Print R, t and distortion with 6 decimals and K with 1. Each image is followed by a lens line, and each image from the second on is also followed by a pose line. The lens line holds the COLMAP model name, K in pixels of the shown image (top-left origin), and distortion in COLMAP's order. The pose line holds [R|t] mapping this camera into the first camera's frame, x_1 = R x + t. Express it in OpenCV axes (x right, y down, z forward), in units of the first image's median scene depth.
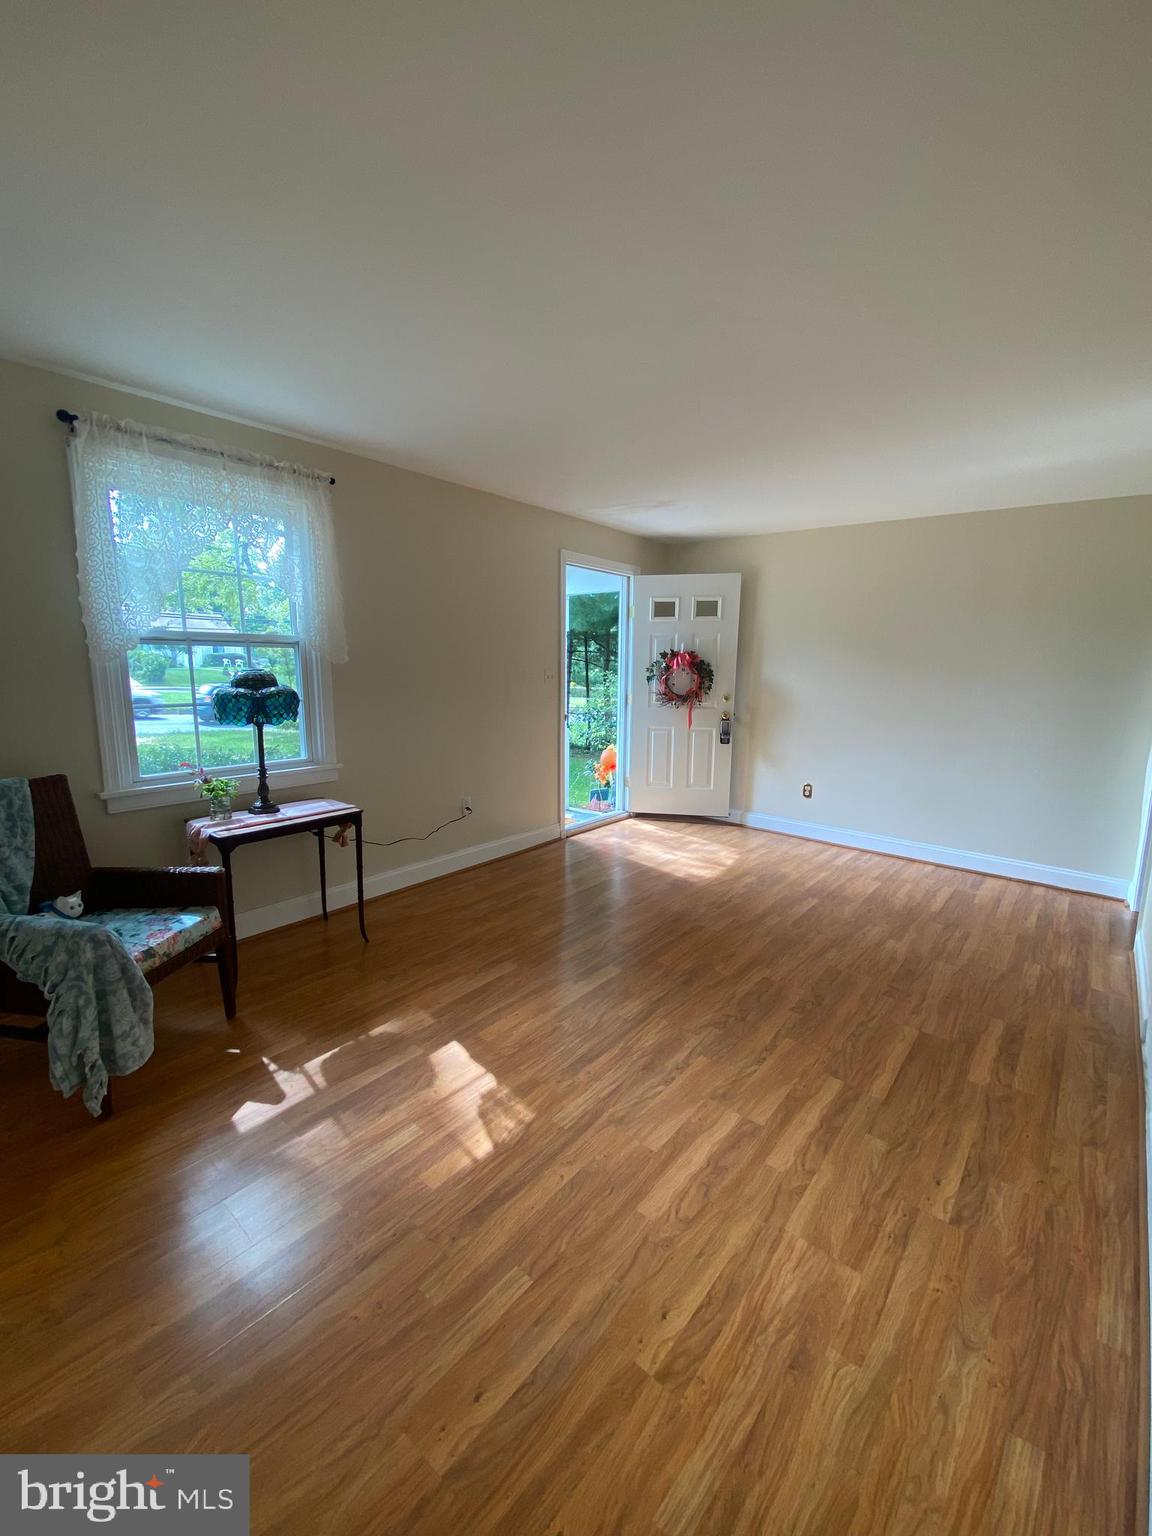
lens RADIAL K [[619.9, 0, 576.0], [0, 619.9, 768.0], [0, 0, 1]] dist [0.021658, -0.019967]
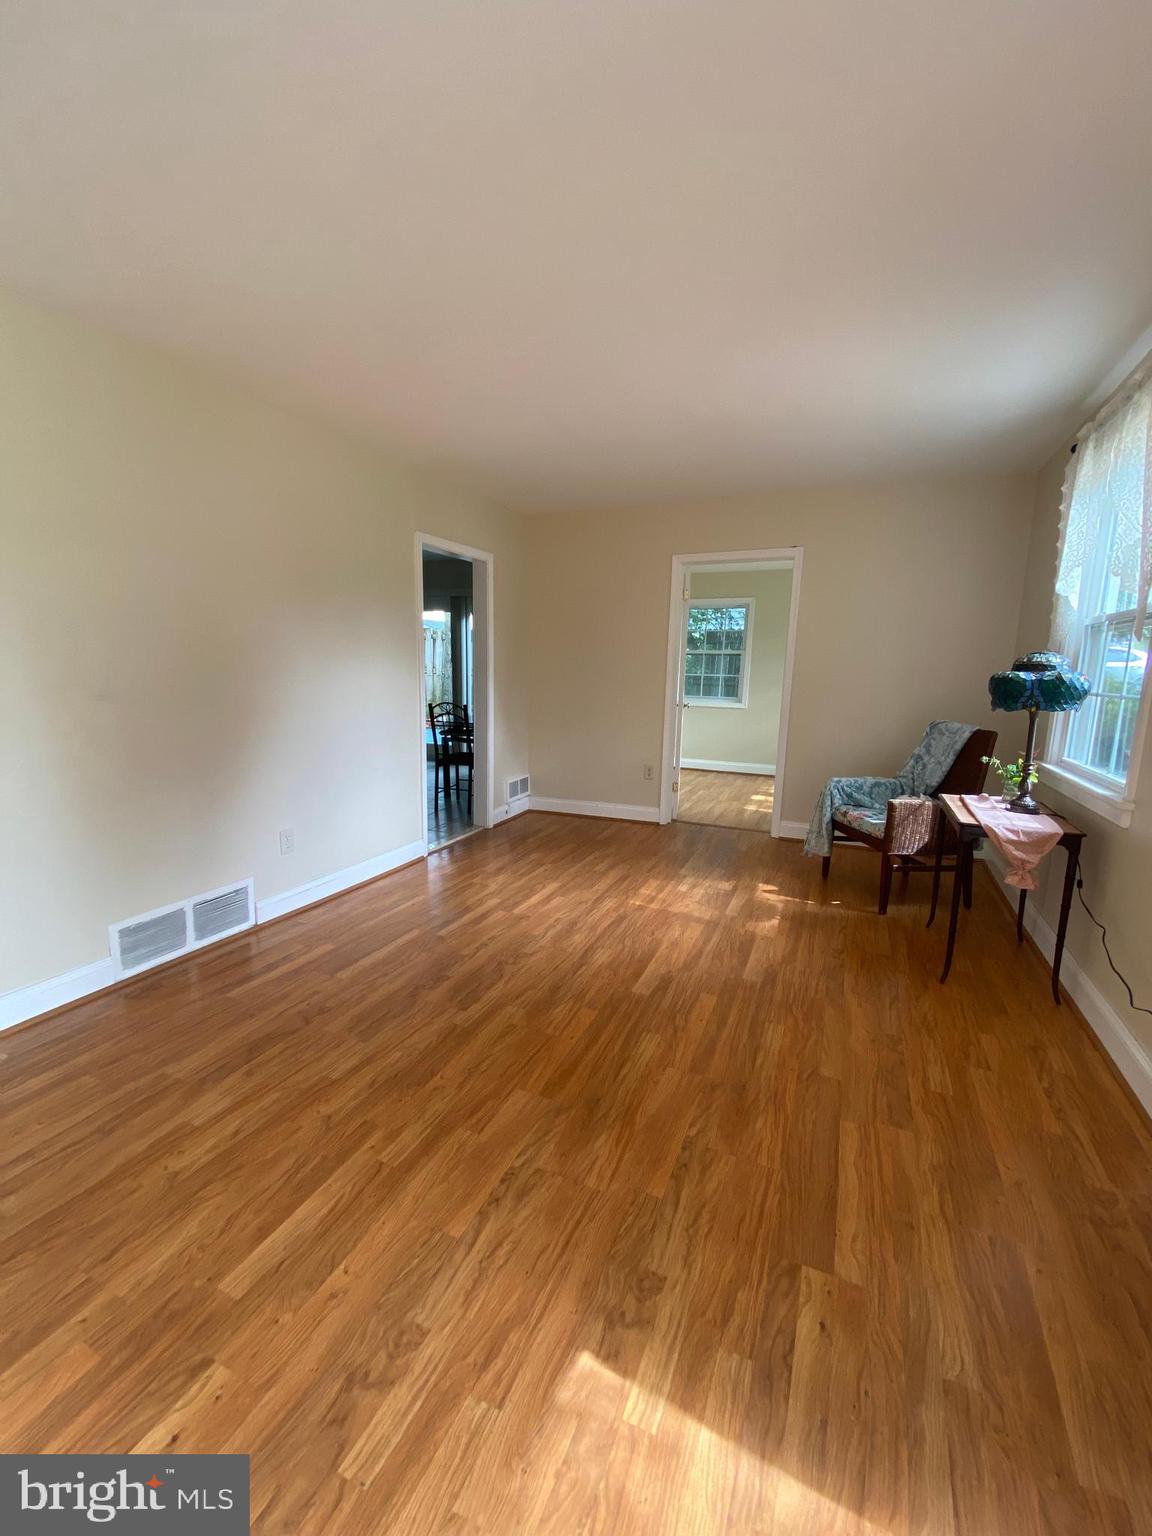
lens RADIAL K [[624.2, 0, 576.0], [0, 624.2, 764.6], [0, 0, 1]] dist [0.037507, -0.028373]
pose [[-0.958628, 0.013826, -0.284325, 0.522292], [-0.078133, 0.947679, 0.309515, -0.310596], [0.273728, 0.318925, -0.907392, 2.234615]]
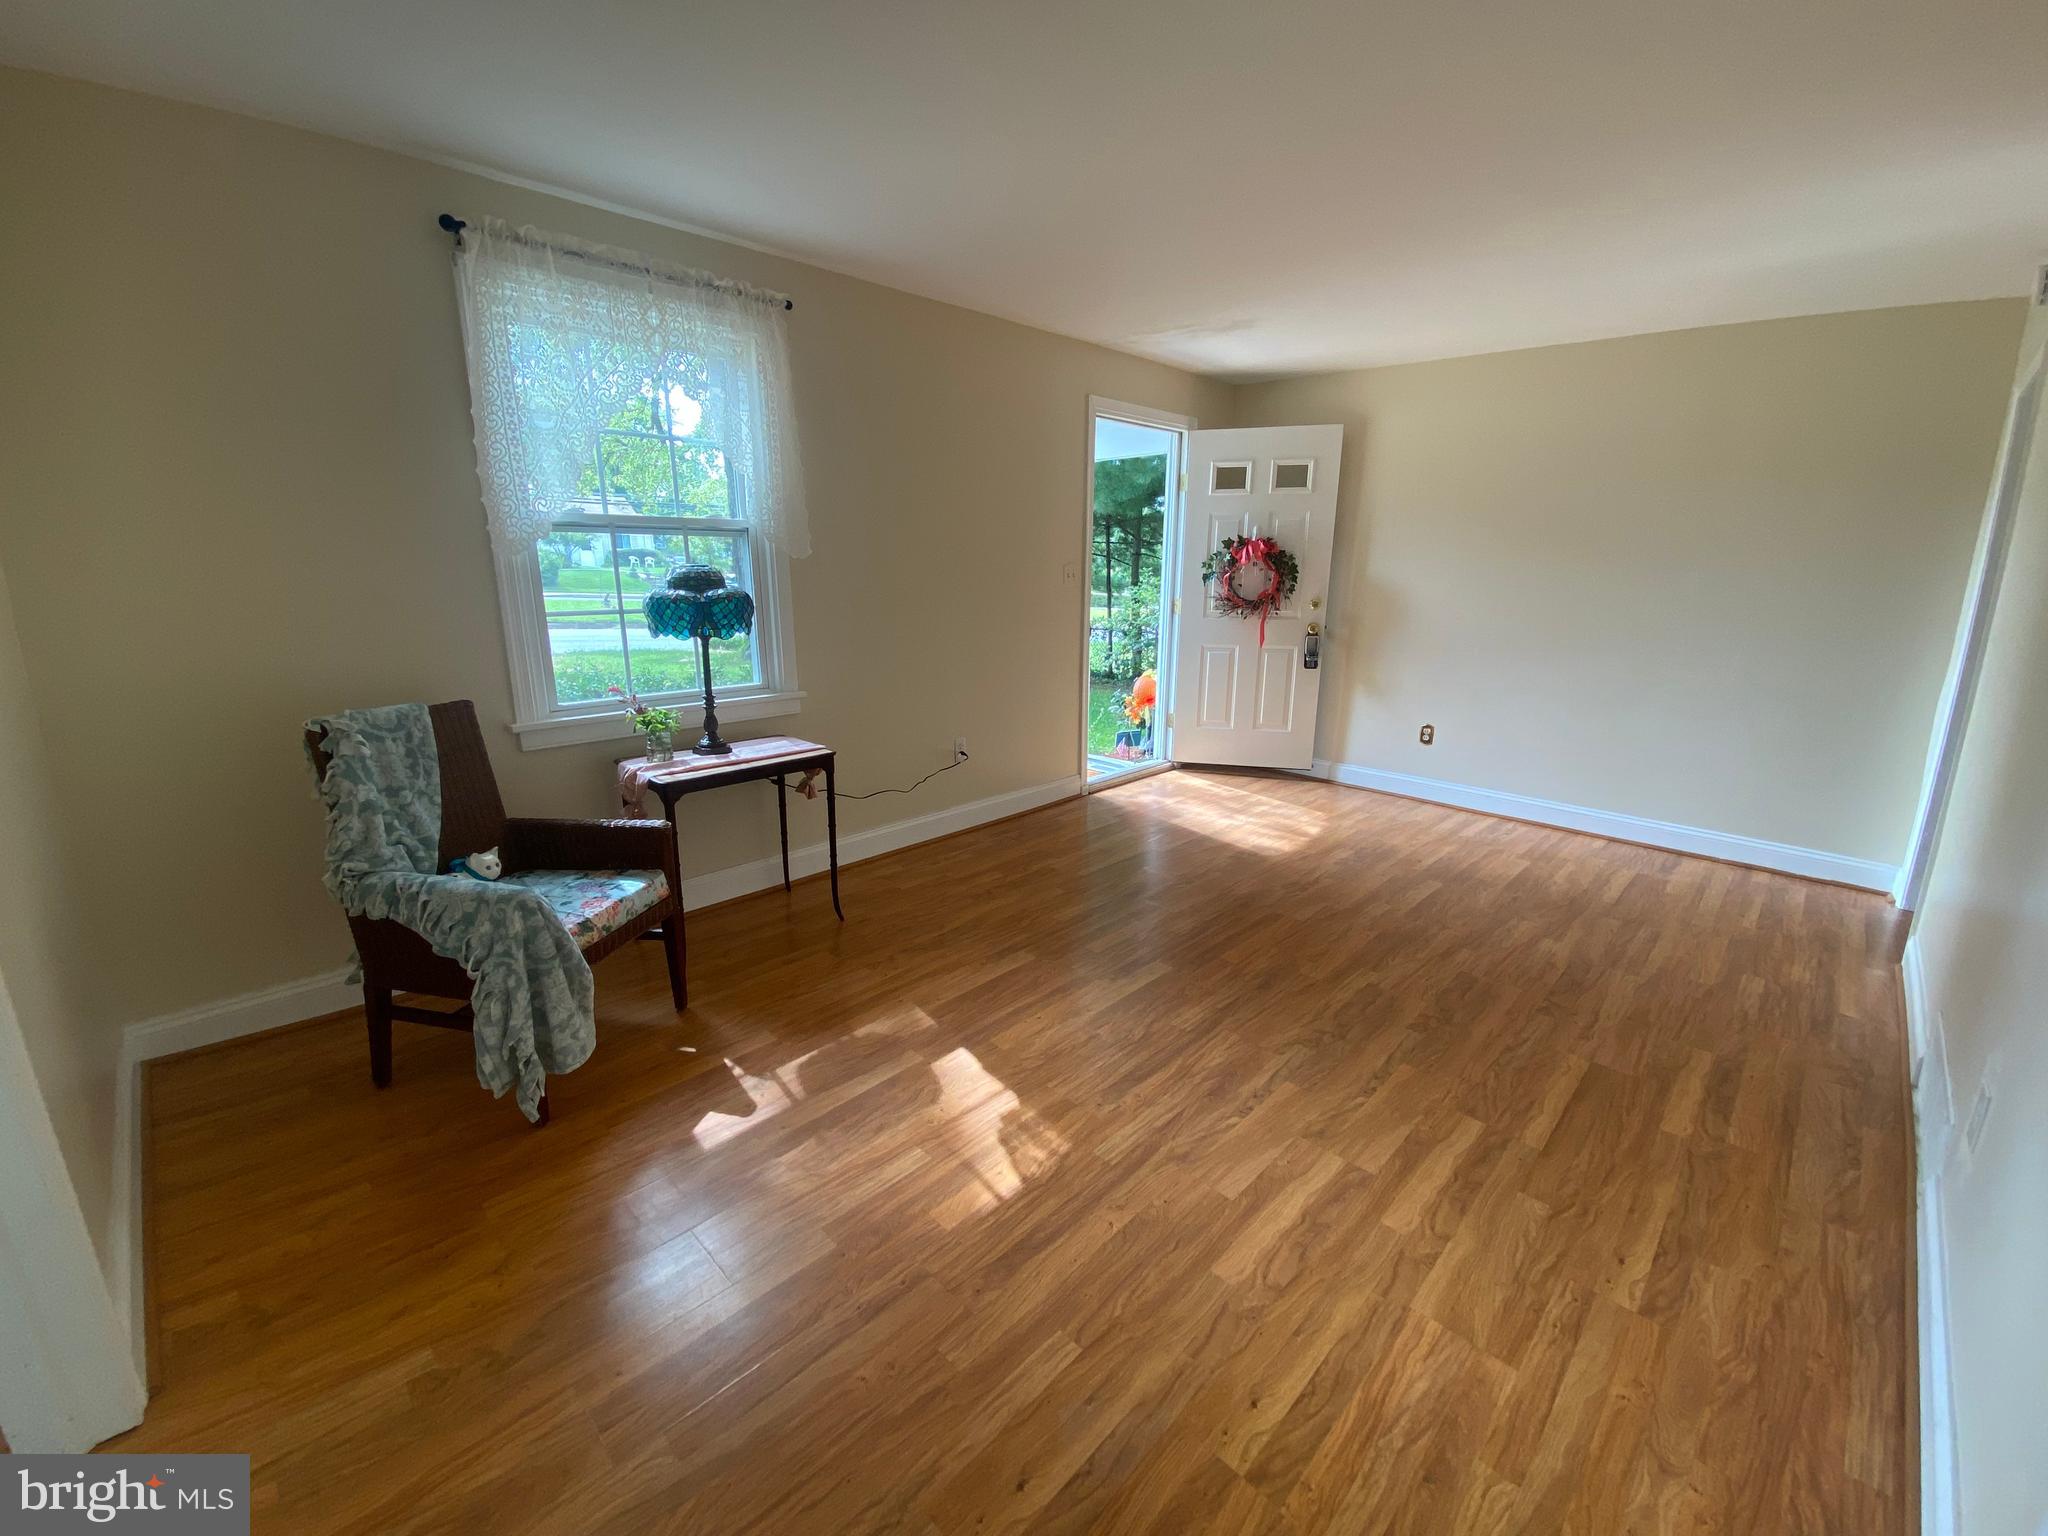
lens RADIAL K [[826.5, 0, 1019.8], [0, 826.5, 765.5], [0, 0, 1]] dist [0.021658, -0.019967]
pose [[0.996824, 0.013815, -0.078426, -0.050085], [-0.007830, 0.997068, 0.076113, 0.007879], [0.079247, -0.075257, 0.994010, 0.006269]]
